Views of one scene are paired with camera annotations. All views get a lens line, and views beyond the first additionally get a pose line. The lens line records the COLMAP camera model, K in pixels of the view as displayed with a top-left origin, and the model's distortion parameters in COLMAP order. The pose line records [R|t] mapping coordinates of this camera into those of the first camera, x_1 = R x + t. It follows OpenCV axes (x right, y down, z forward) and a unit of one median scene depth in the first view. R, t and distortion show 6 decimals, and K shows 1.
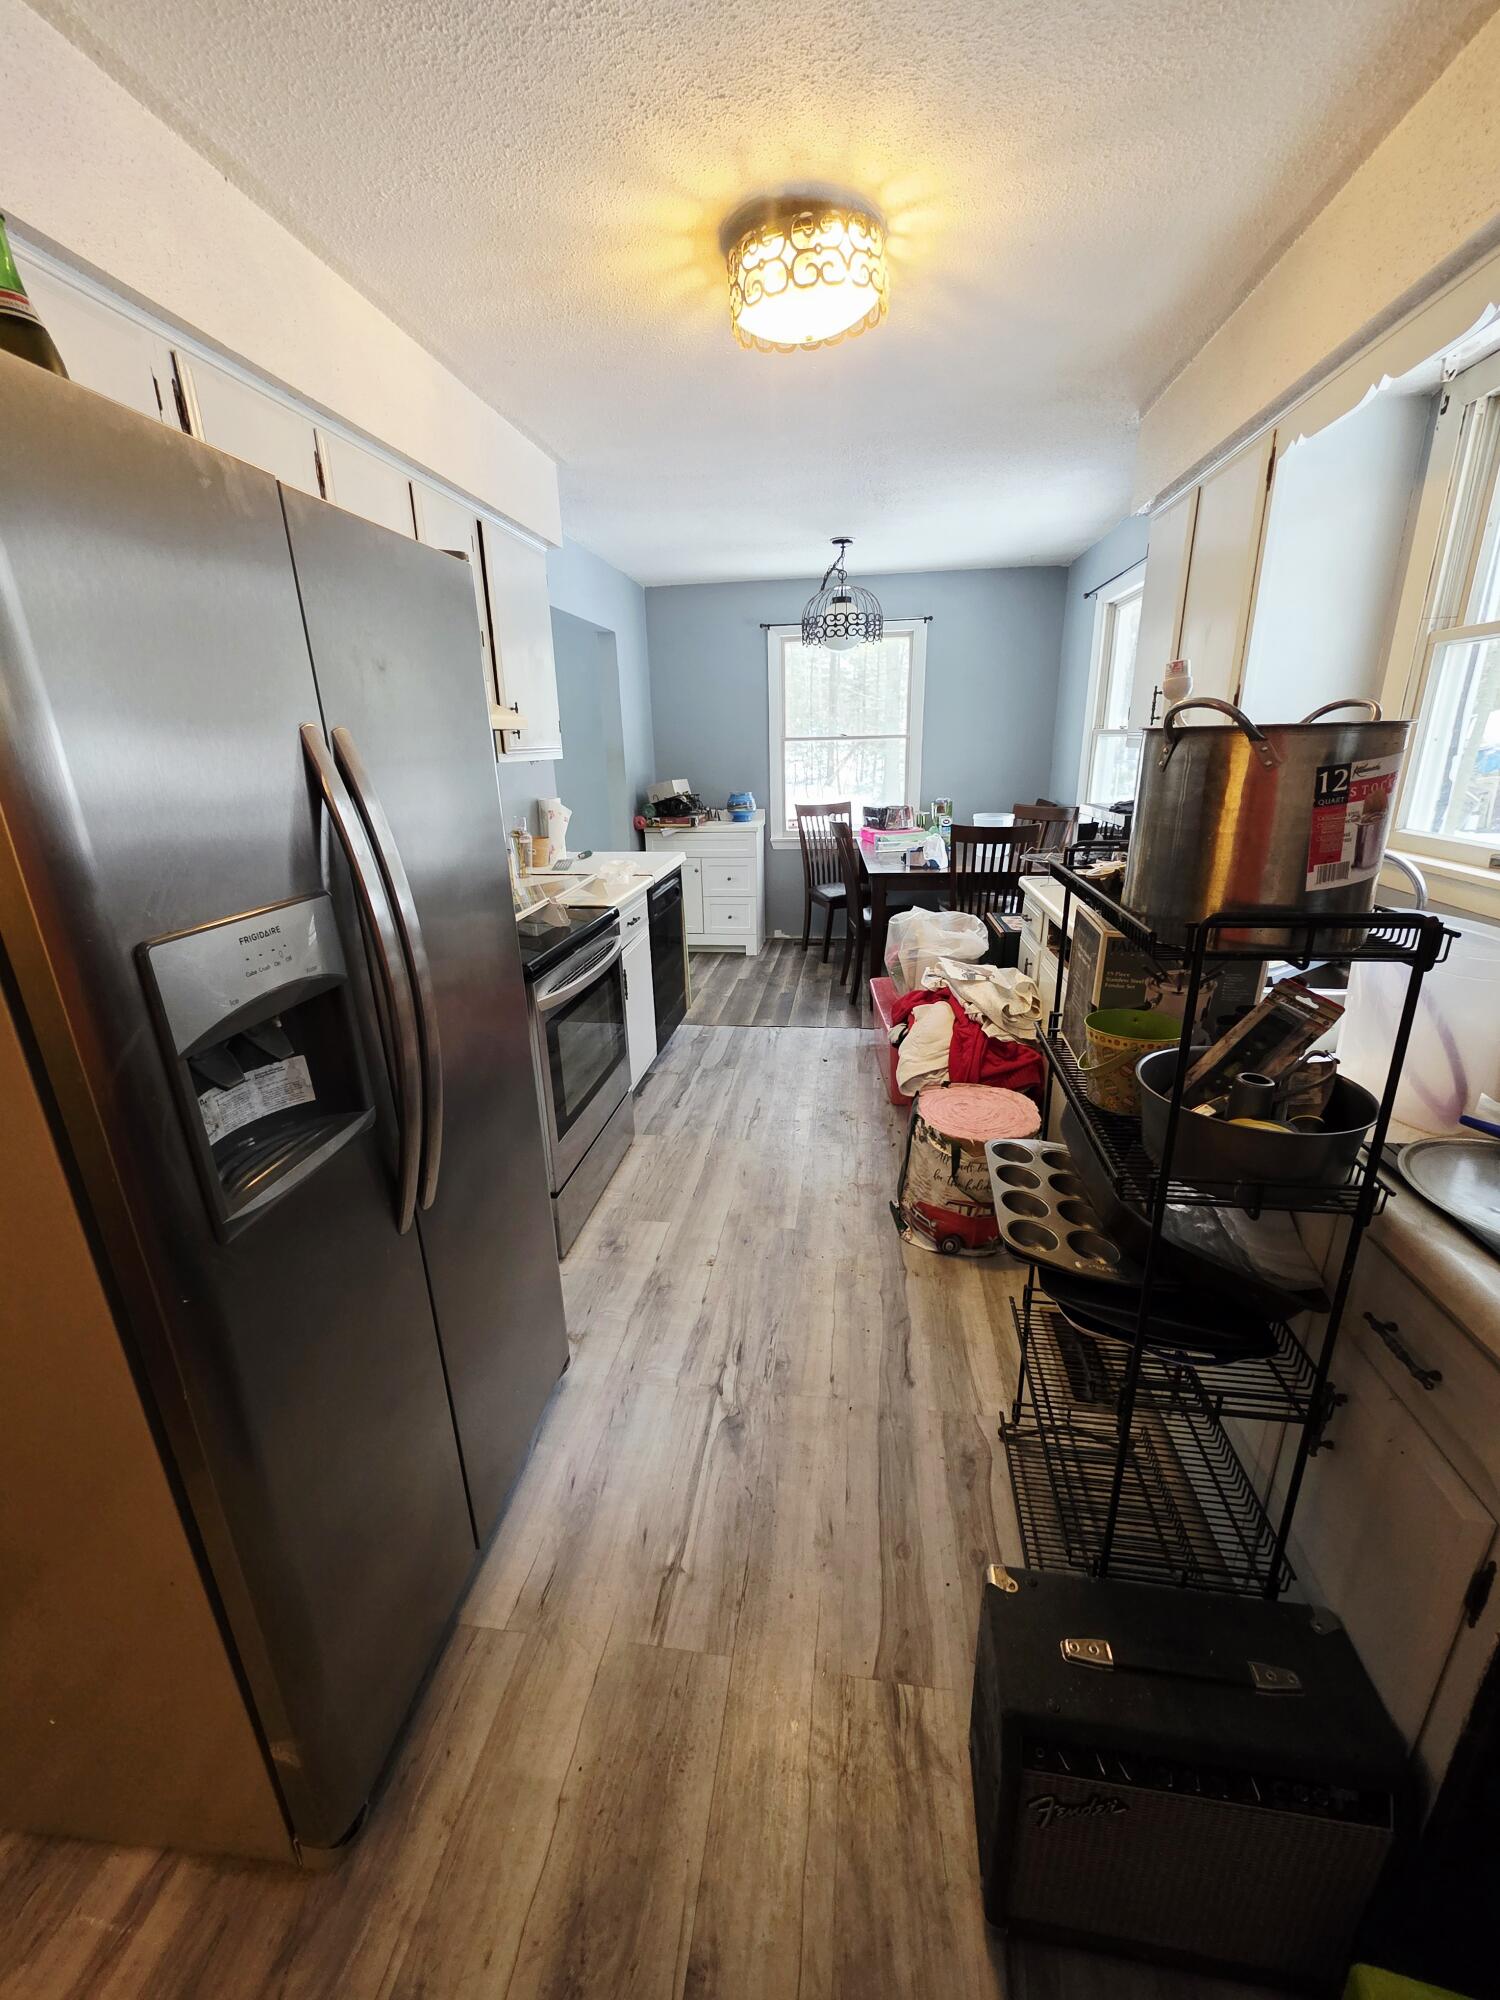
lens RADIAL K [[799.1, 0, 746.3], [0, 799.1, 1001.8], [0, 0, 1]] dist [-0.001304, 0.000213]
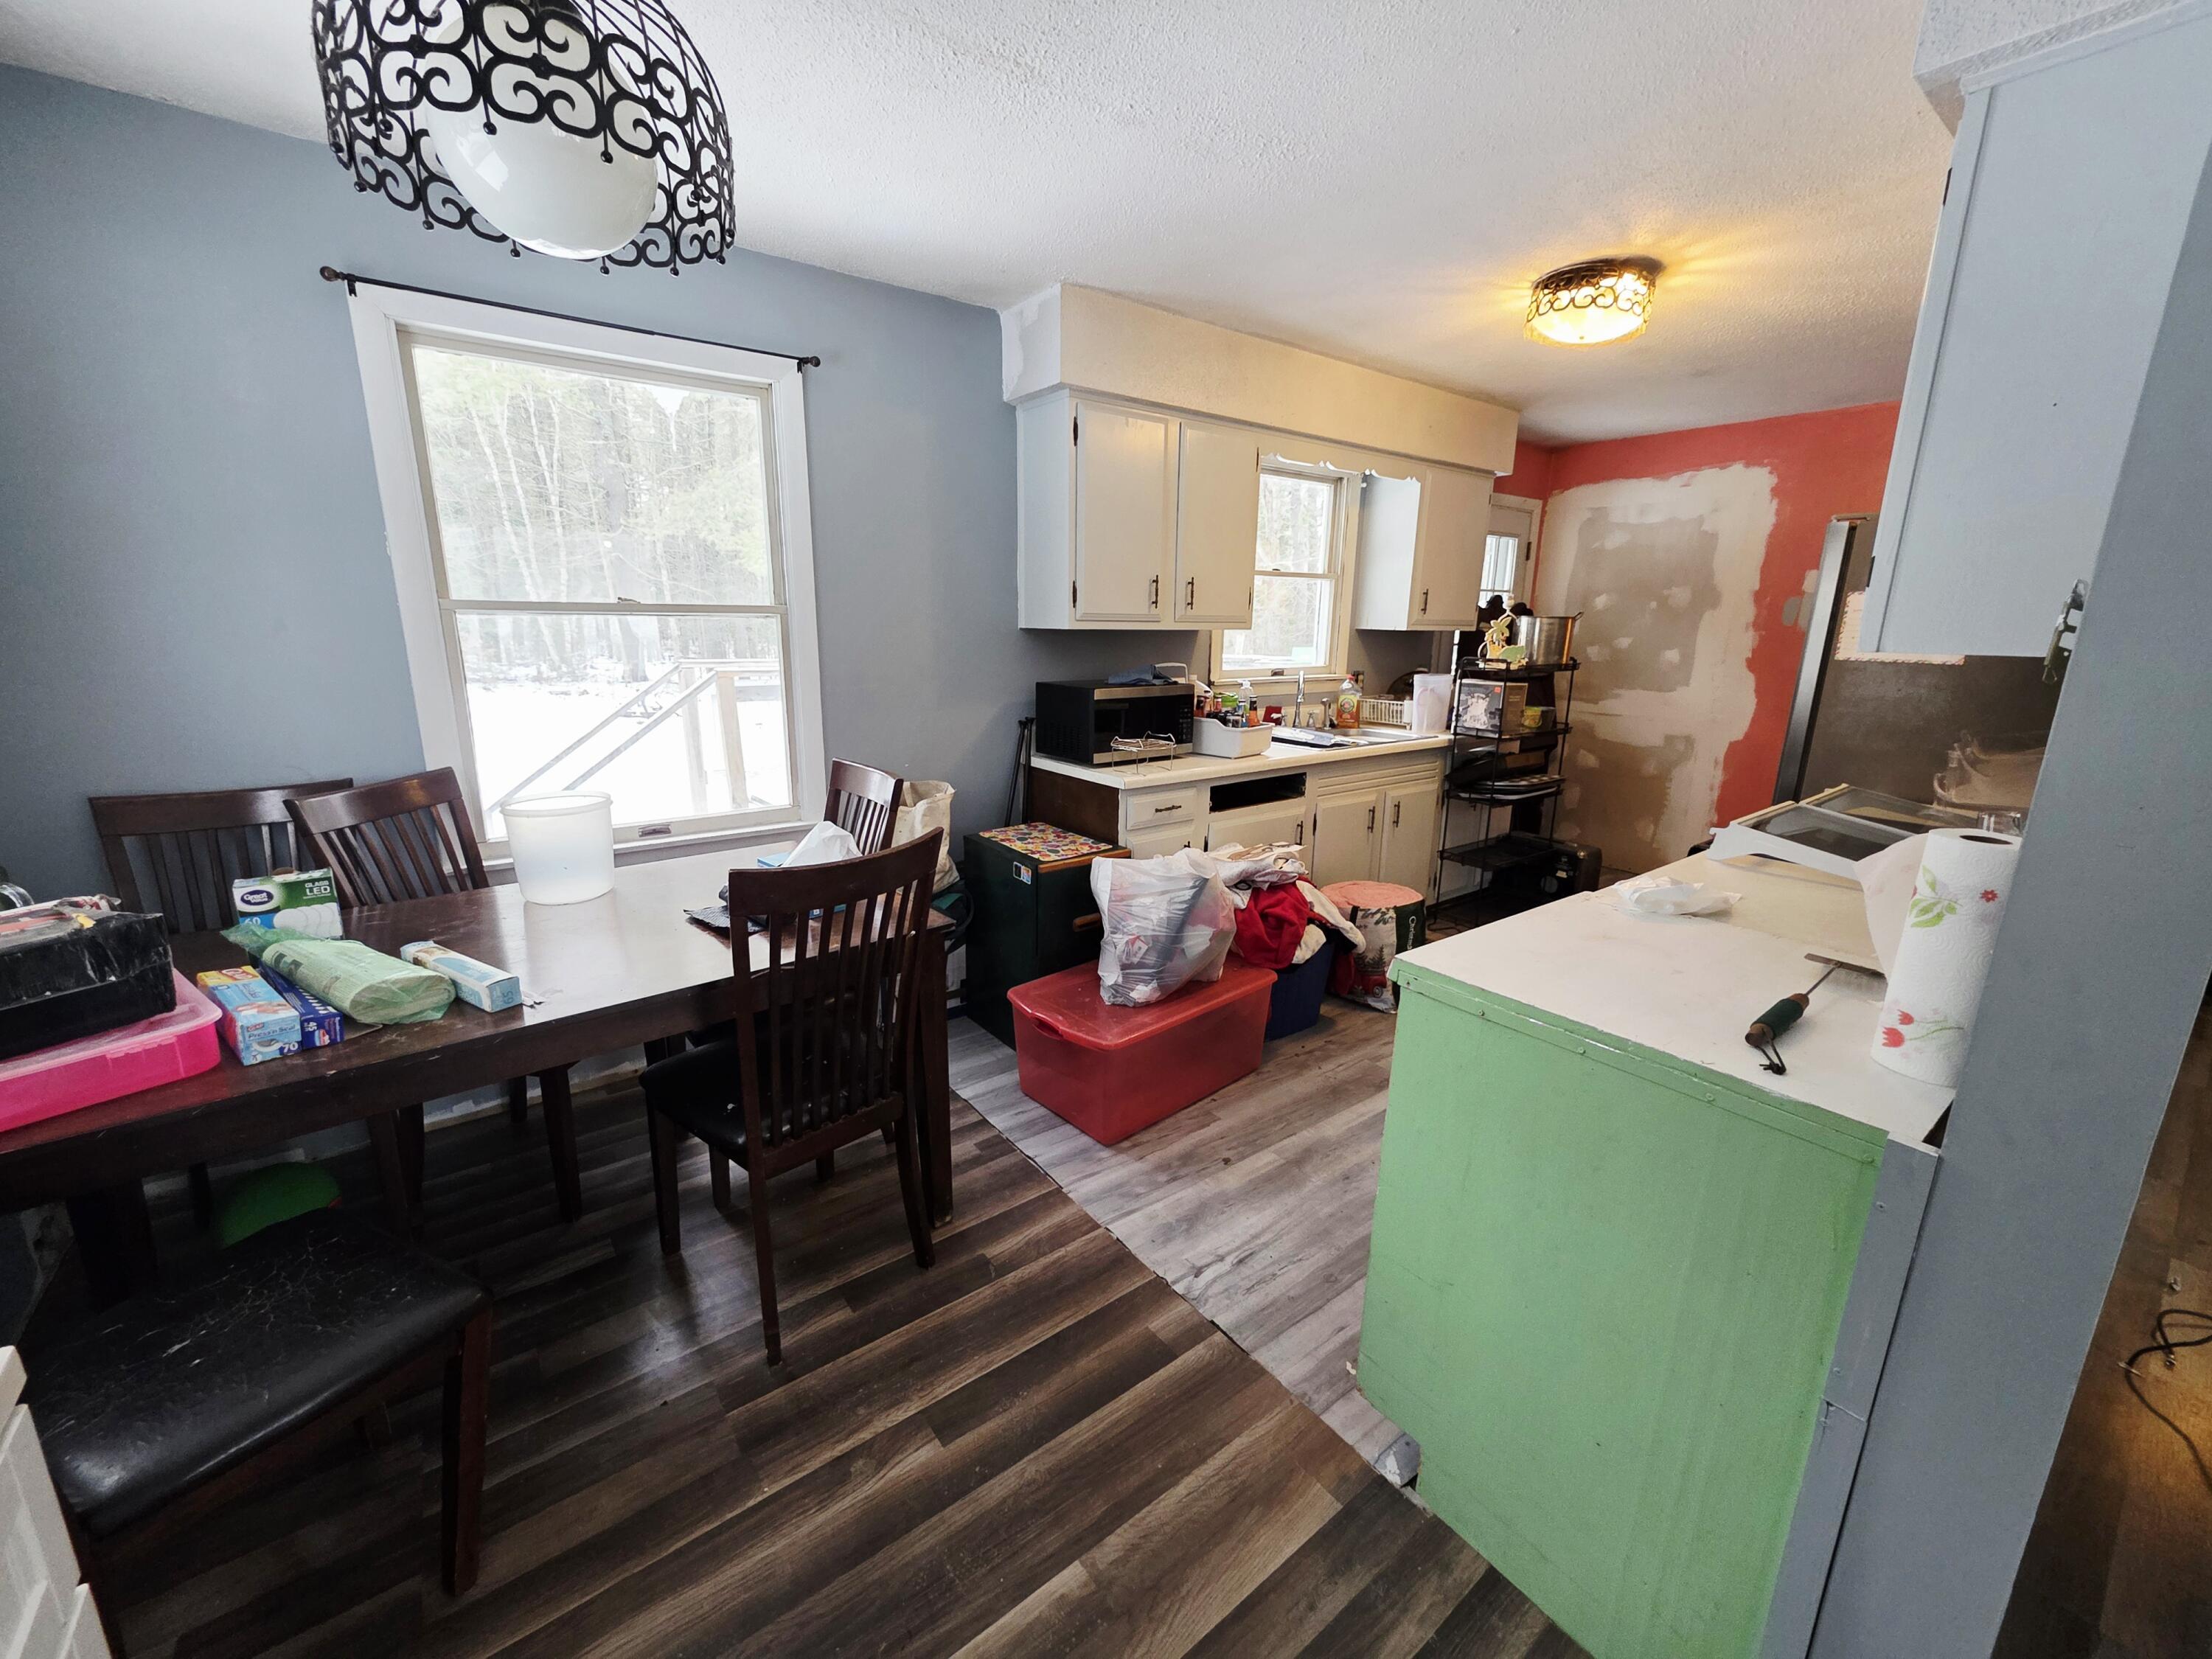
lens RADIAL K [[883.8, 0, 1096.7], [0, 883.8, 826.1], [0, 0, 1]] dist [-0.001304, 0.000213]
pose [[-0.710098, -0.153320, 0.687207, -0.202116], [0.223093, 0.876724, 0.426127, -0.368221], [-0.667825, 0.455903, -0.588355, 1.132934]]
